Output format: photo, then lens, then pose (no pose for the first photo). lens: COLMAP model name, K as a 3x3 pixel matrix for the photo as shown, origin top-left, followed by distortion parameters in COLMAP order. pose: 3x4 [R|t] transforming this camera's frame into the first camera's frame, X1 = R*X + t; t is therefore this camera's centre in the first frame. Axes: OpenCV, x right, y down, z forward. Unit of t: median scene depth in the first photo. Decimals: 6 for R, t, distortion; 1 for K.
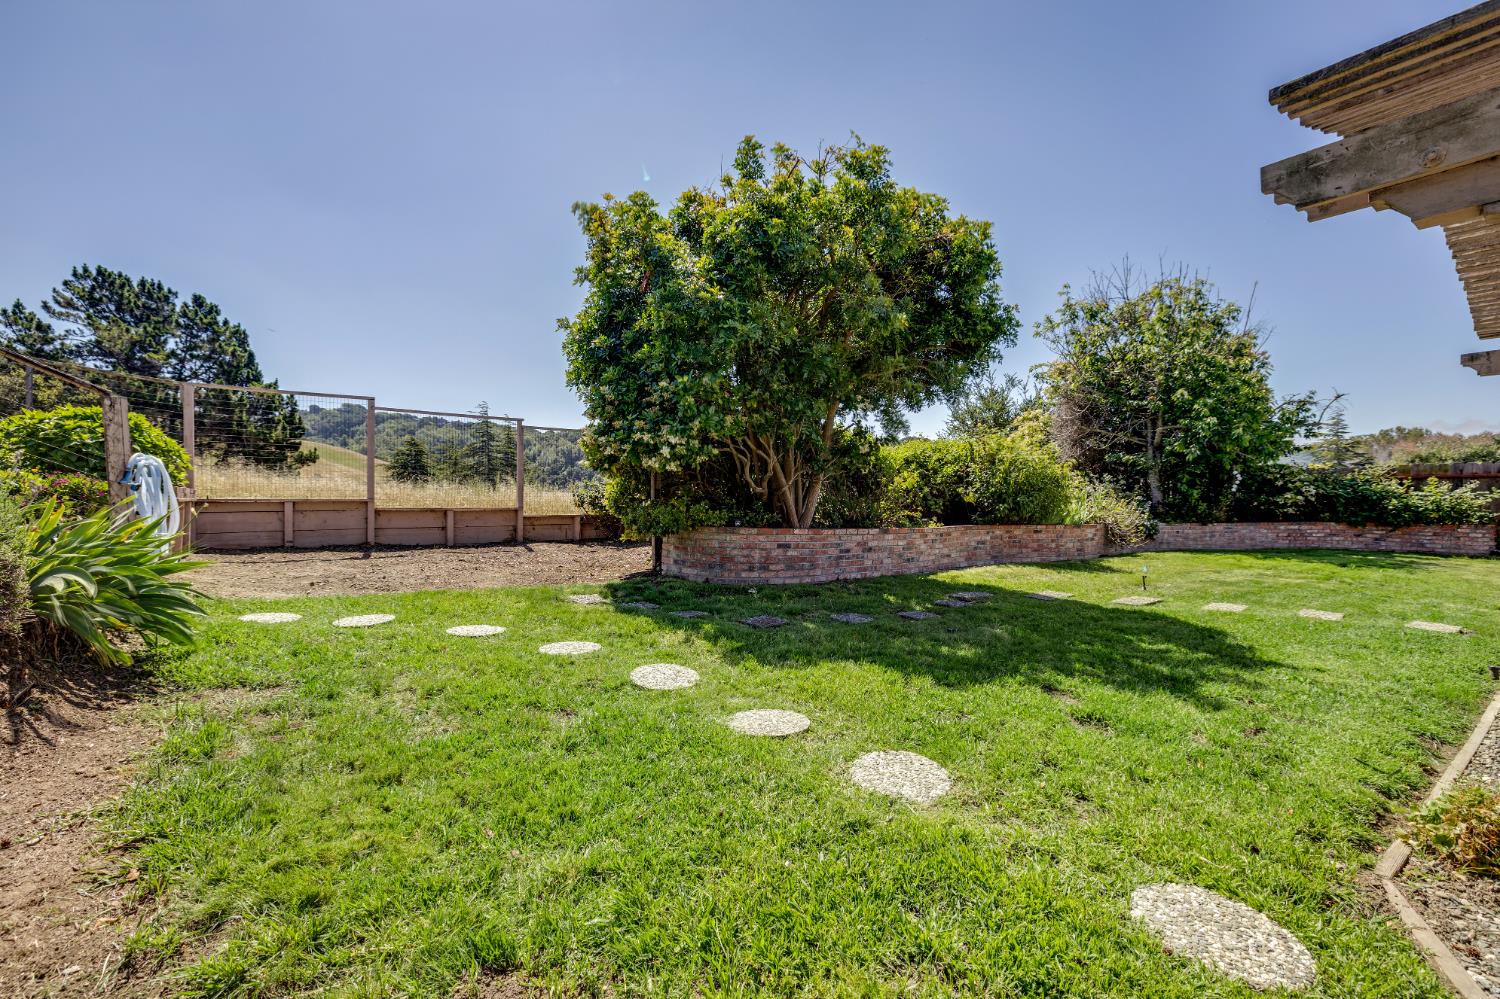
lens RADIAL K [[637.1, 0, 746.4], [0, 637.1, 501.7], [0, 0, 1]] dist [0.002294, -0.000414]
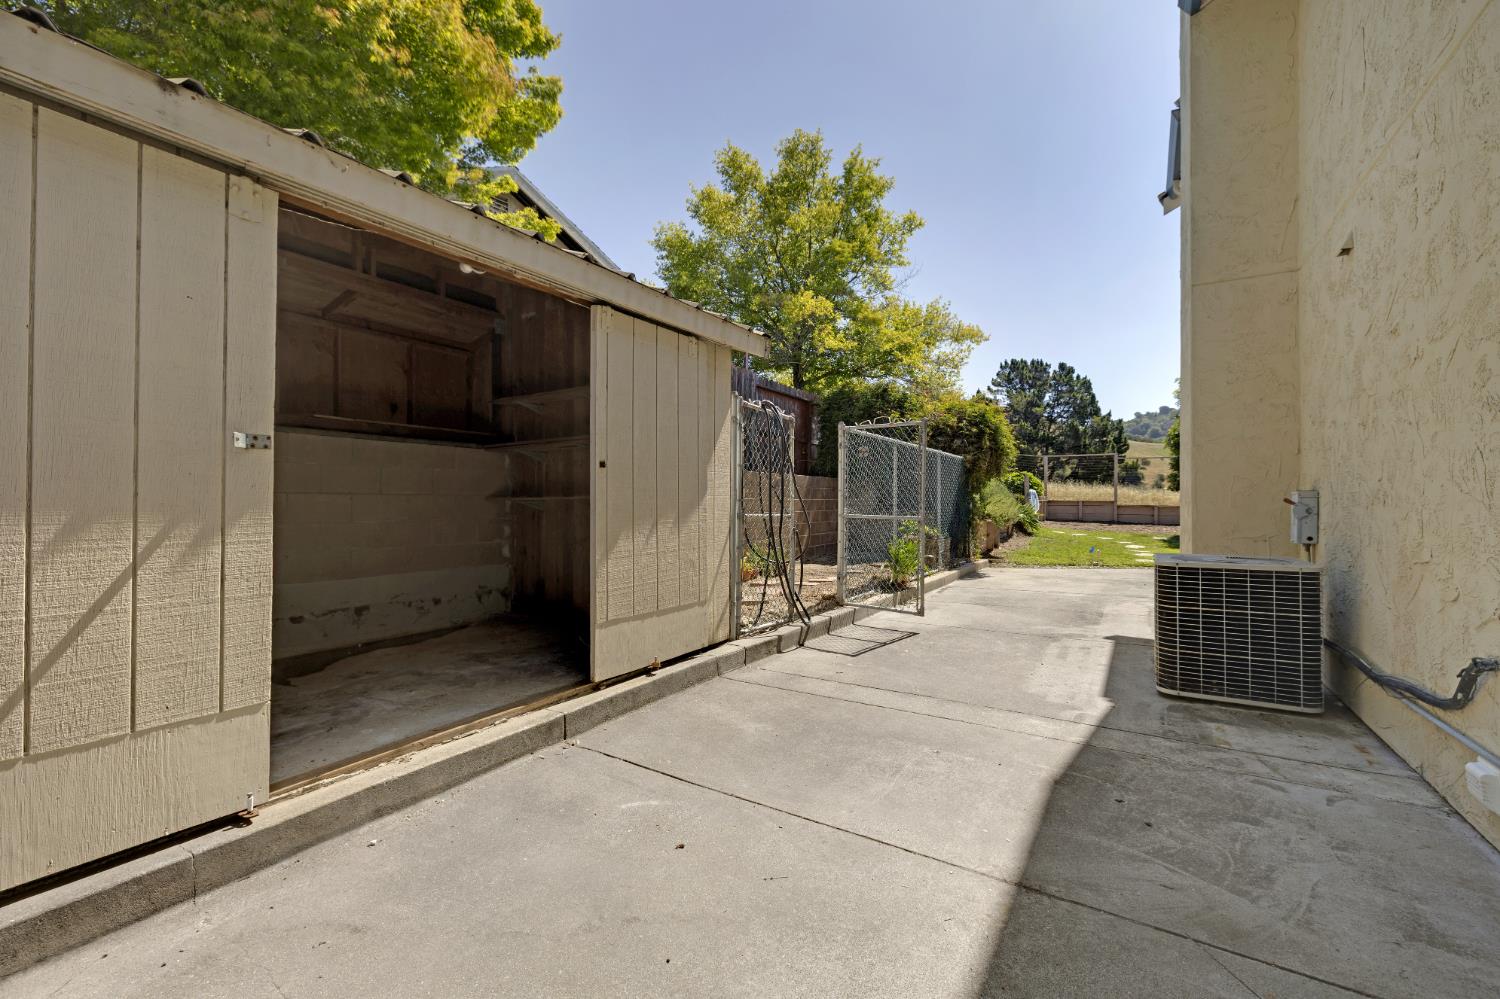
lens RADIAL K [[637.1, 0, 749.8], [0, 637.1, 498.5], [0, 0, 1]] dist [0.002294, -0.000414]
pose [[0.386346, 0.004799, -0.922341, 0.261607], [-0.006224, 0.999977, 0.002596, -0.002595], [0.922333, 0.004738, 0.386368, -0.276656]]
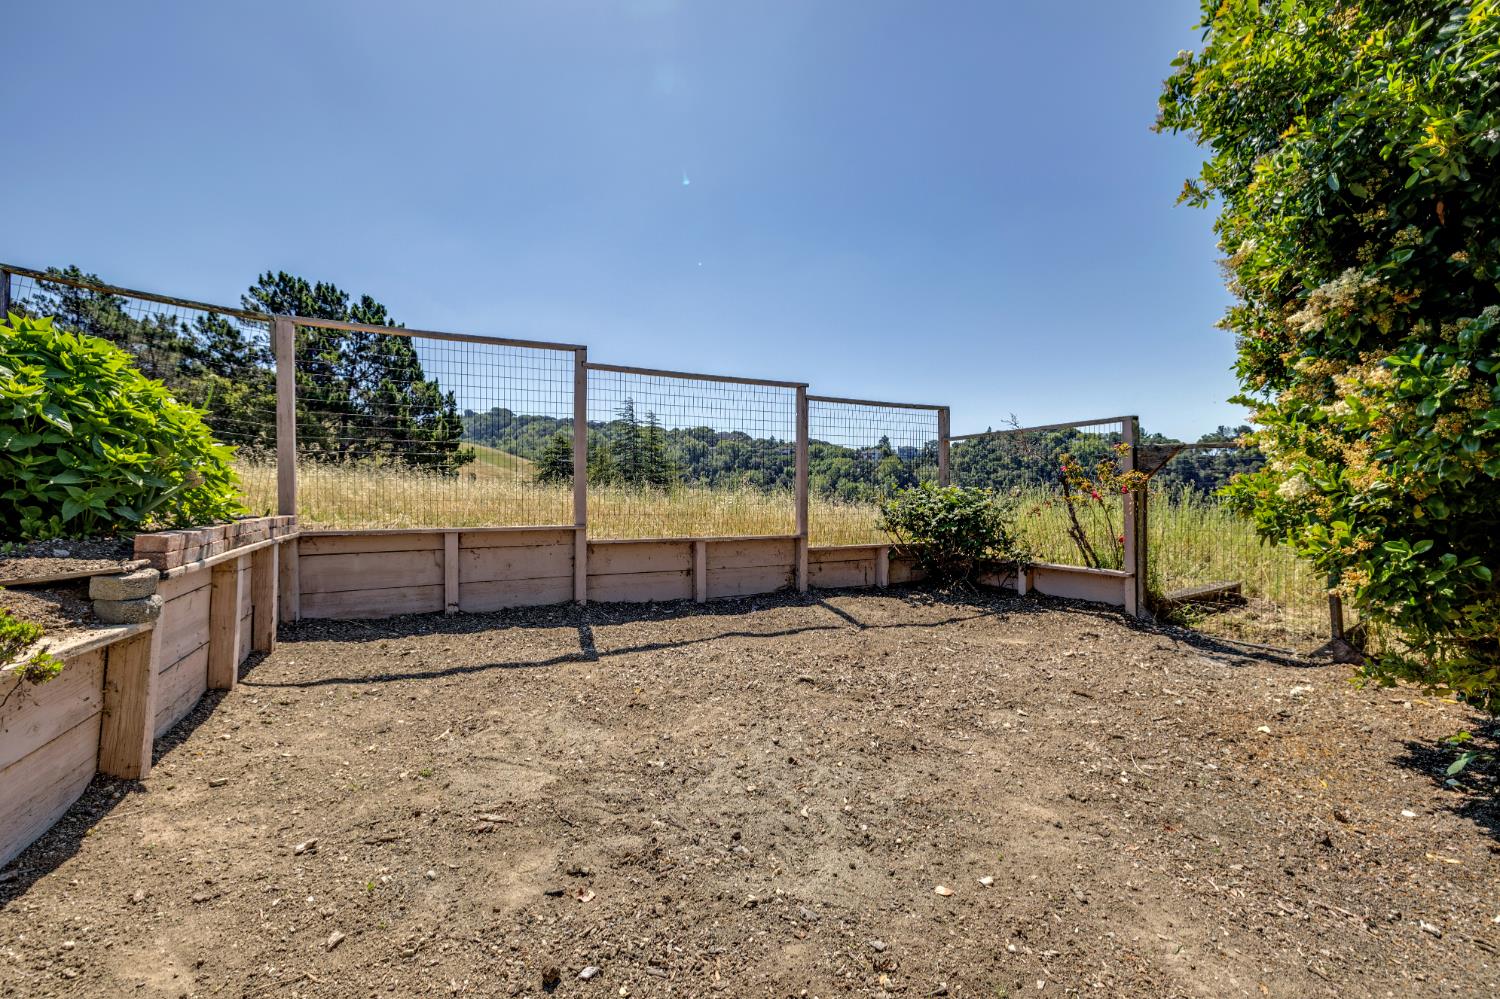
lens RADIAL K [[637.1, 0, 748.1], [0, 637.1, 498.3], [0, 0, 1]] dist [0.002294, -0.000414]
pose [[0.983390, -0.001268, -0.181503, -0.095380], [0.001680, 0.999996, 0.002118, -0.008193], [0.181500, -0.002387, 0.983388, 0.131697]]
